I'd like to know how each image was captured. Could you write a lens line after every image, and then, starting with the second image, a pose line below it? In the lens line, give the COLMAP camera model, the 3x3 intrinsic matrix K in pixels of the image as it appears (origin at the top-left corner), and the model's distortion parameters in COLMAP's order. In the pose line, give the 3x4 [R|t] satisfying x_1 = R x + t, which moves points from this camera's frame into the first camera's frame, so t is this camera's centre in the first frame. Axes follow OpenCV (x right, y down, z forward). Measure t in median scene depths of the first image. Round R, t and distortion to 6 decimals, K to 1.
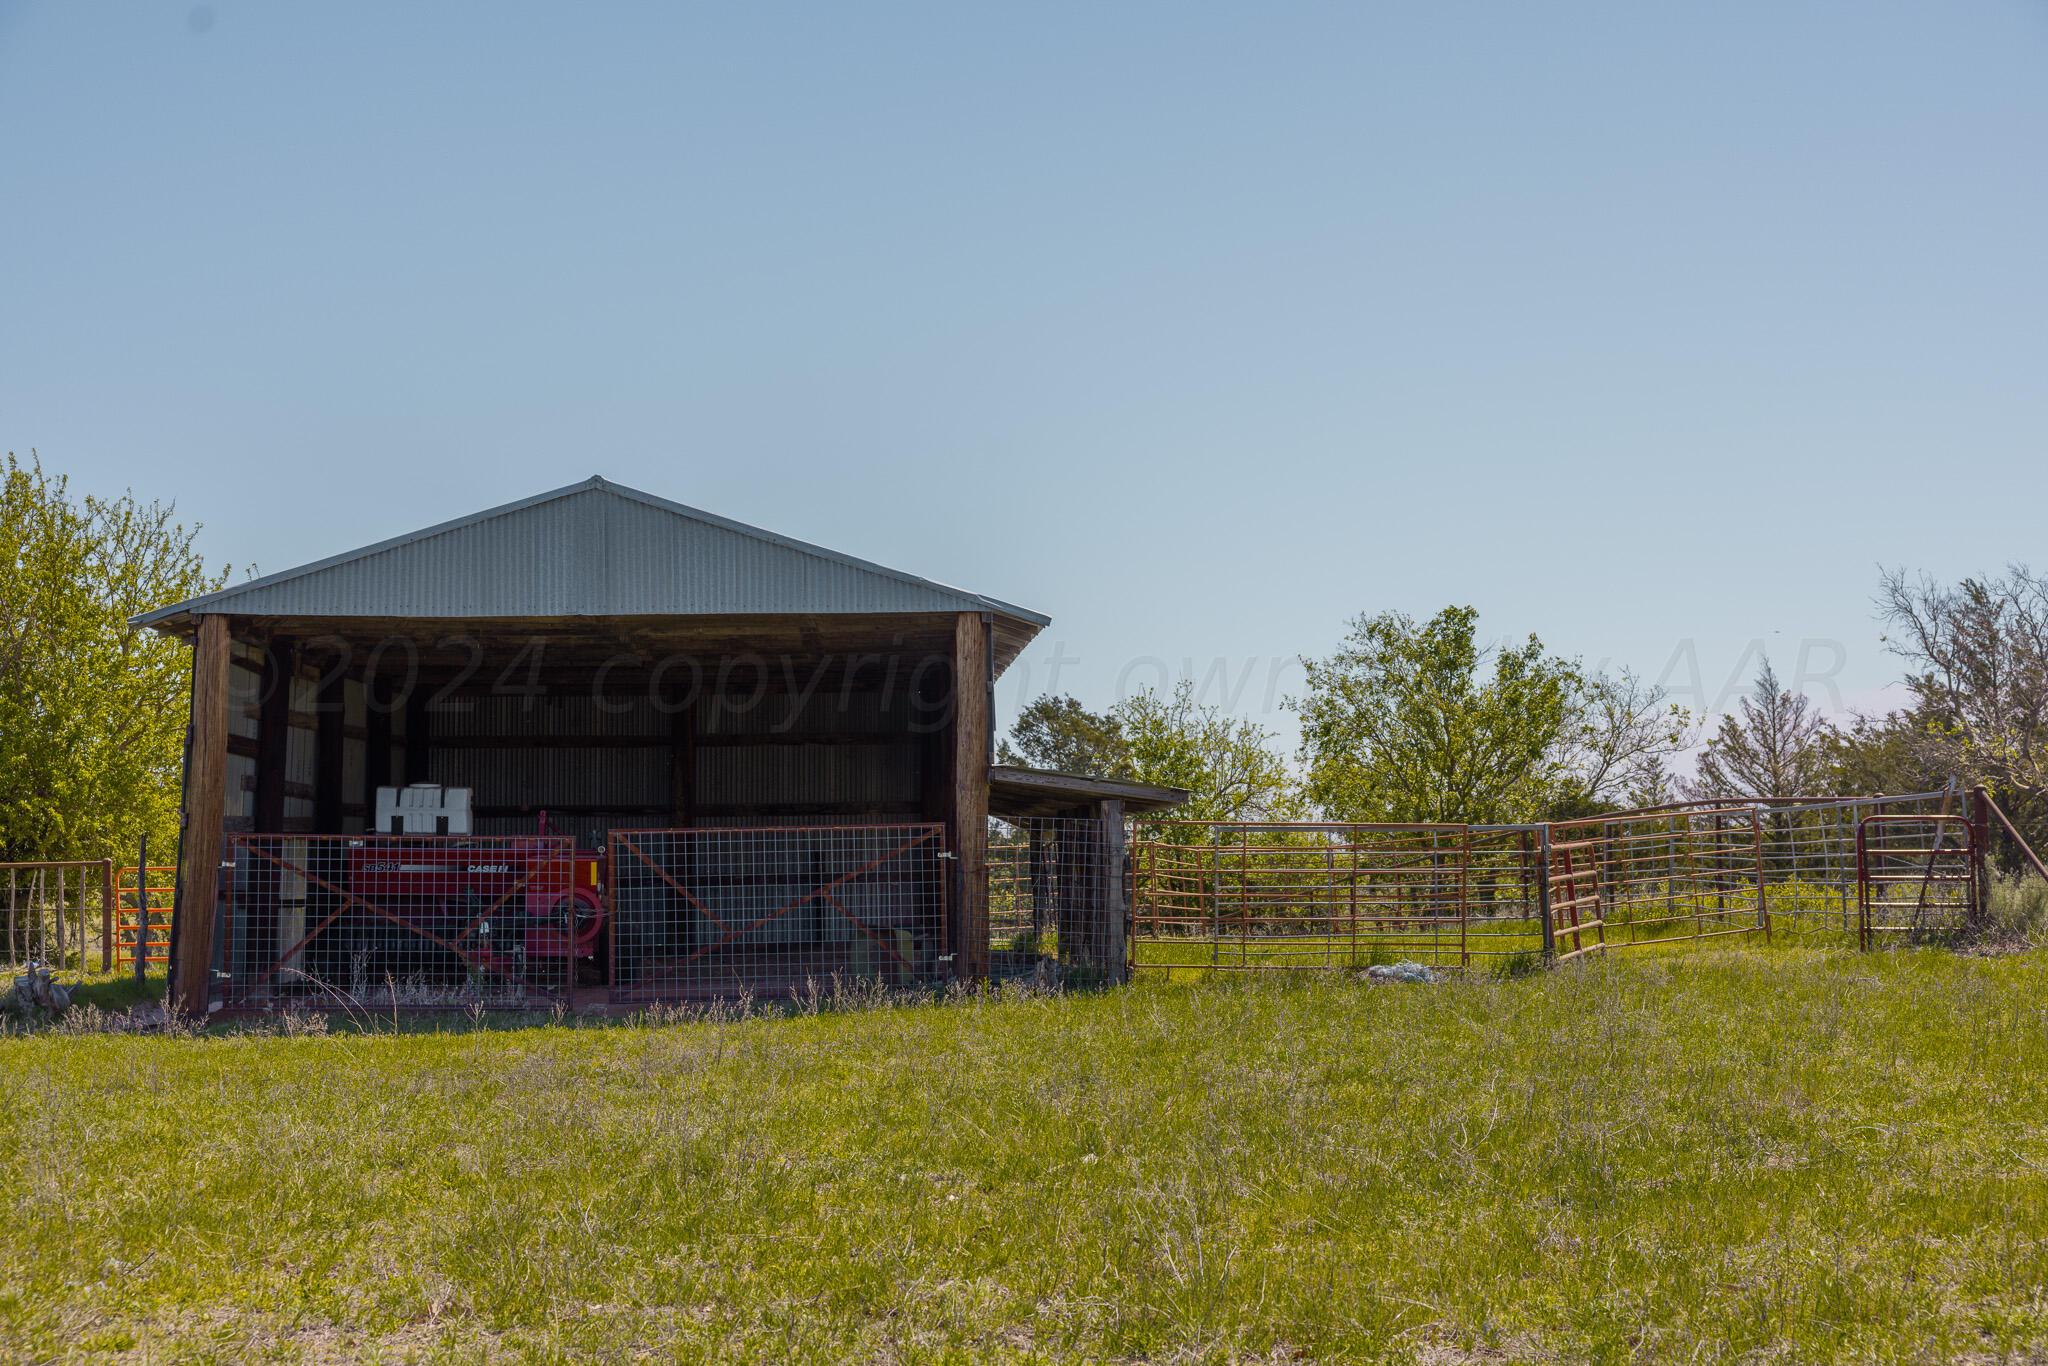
lens RADIAL K [[2852.4, 0, 1024.0], [0, 2852.4, 683.0], [0, 0, 1]] dist [0.007813, -0.001324]
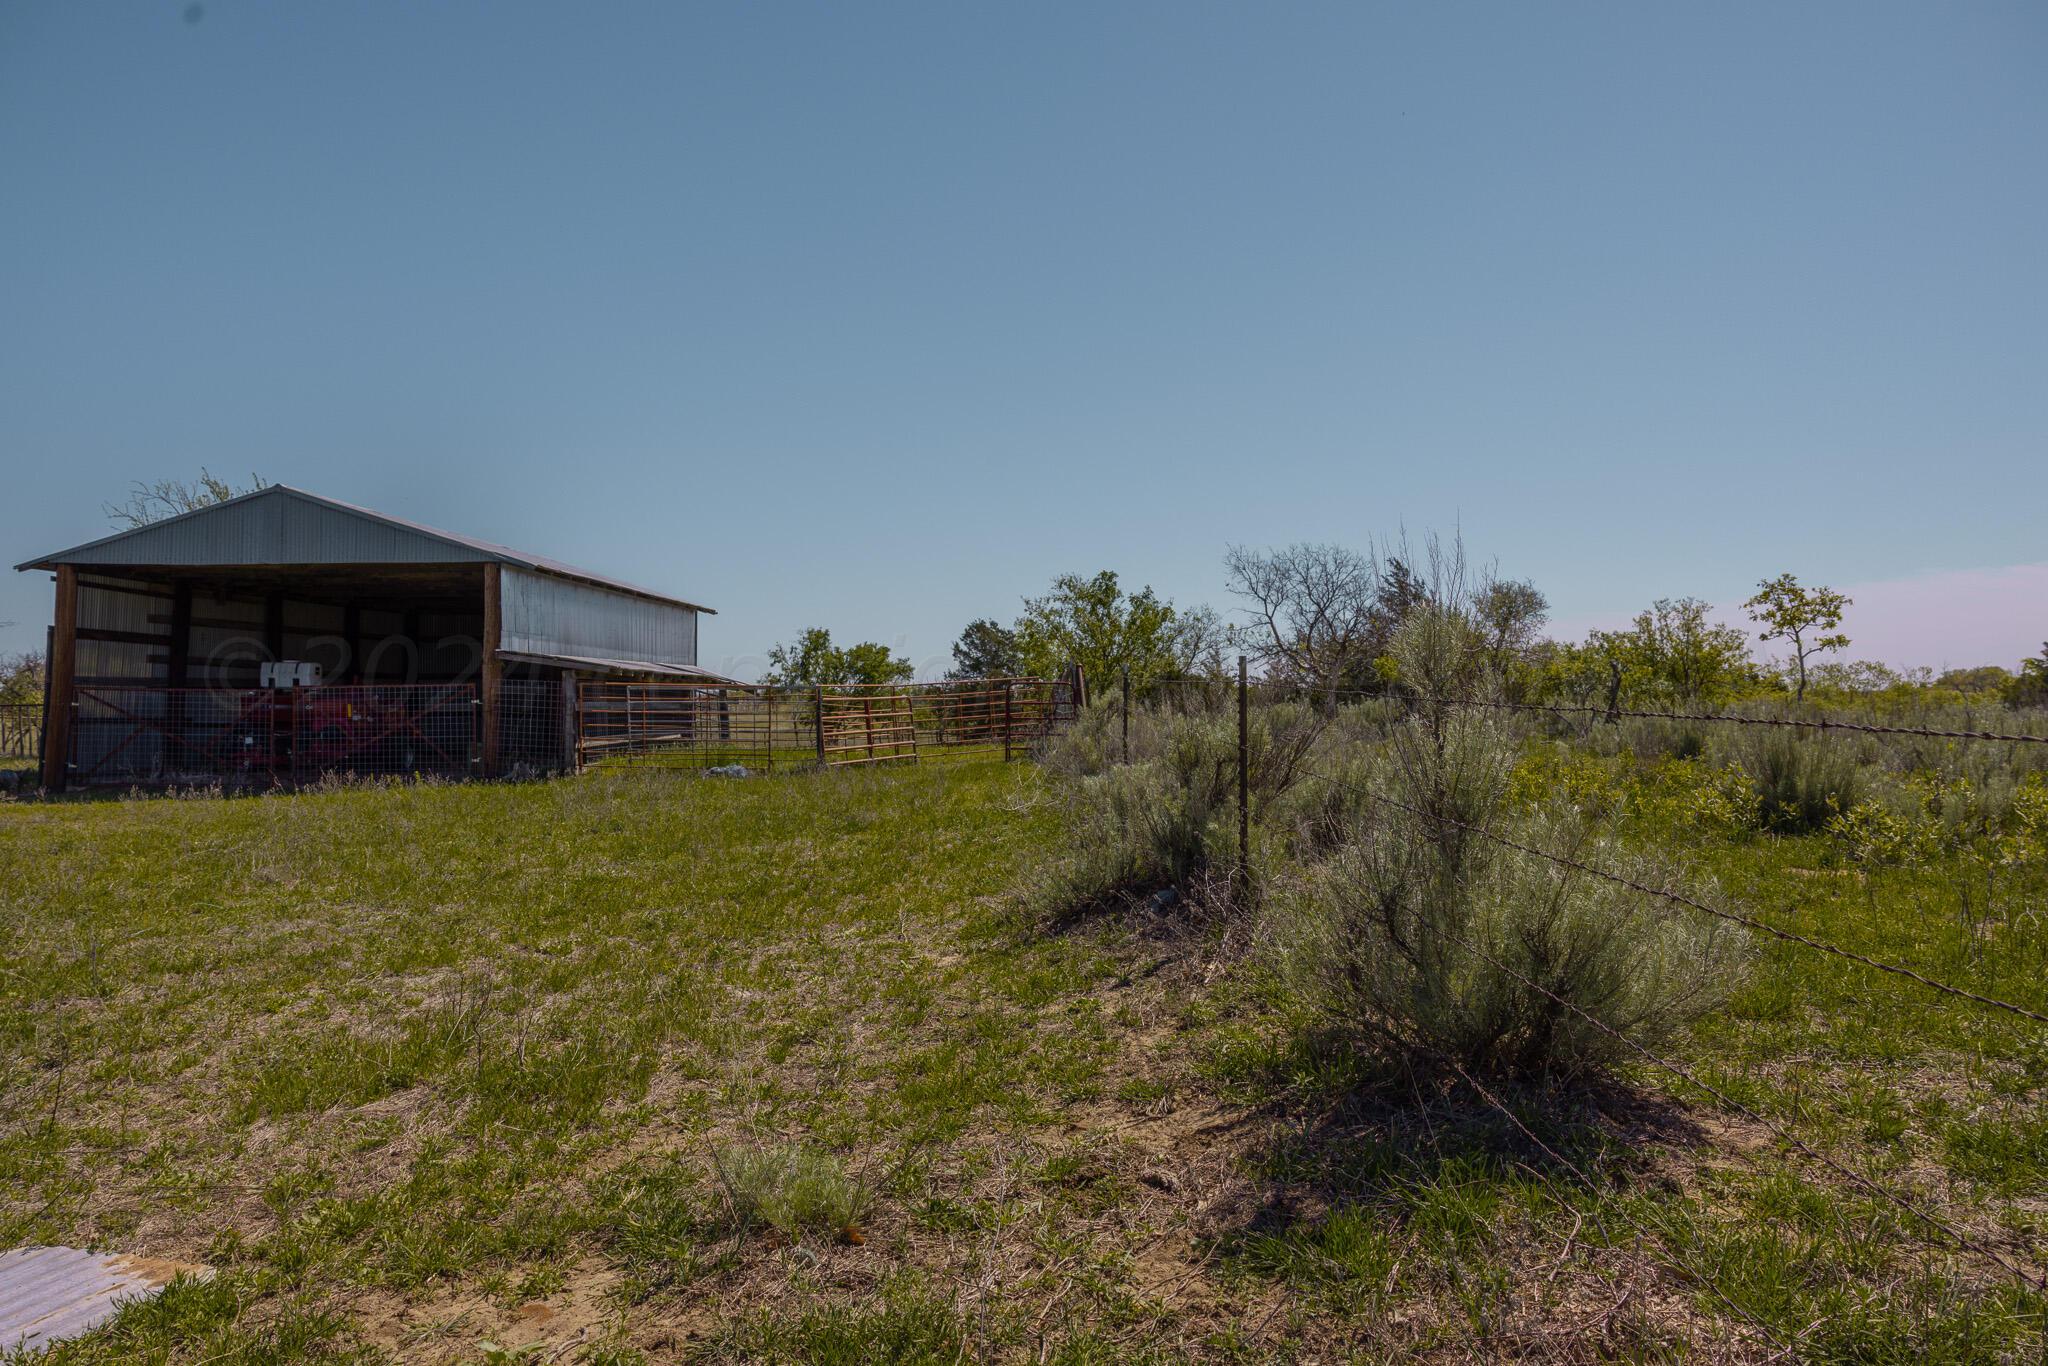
lens RADIAL K [[1360.7, 0, 1024.0], [0, 1360.7, 683.0], [0, 0, 1]] dist [-0.000974, 0.005554]
pose [[0.996530, 0.005249, -0.083069, 0.329712], [-0.001217, 0.998822, 0.048515, 0.007222], [0.083226, -0.048246, 0.995362, 0.174242]]
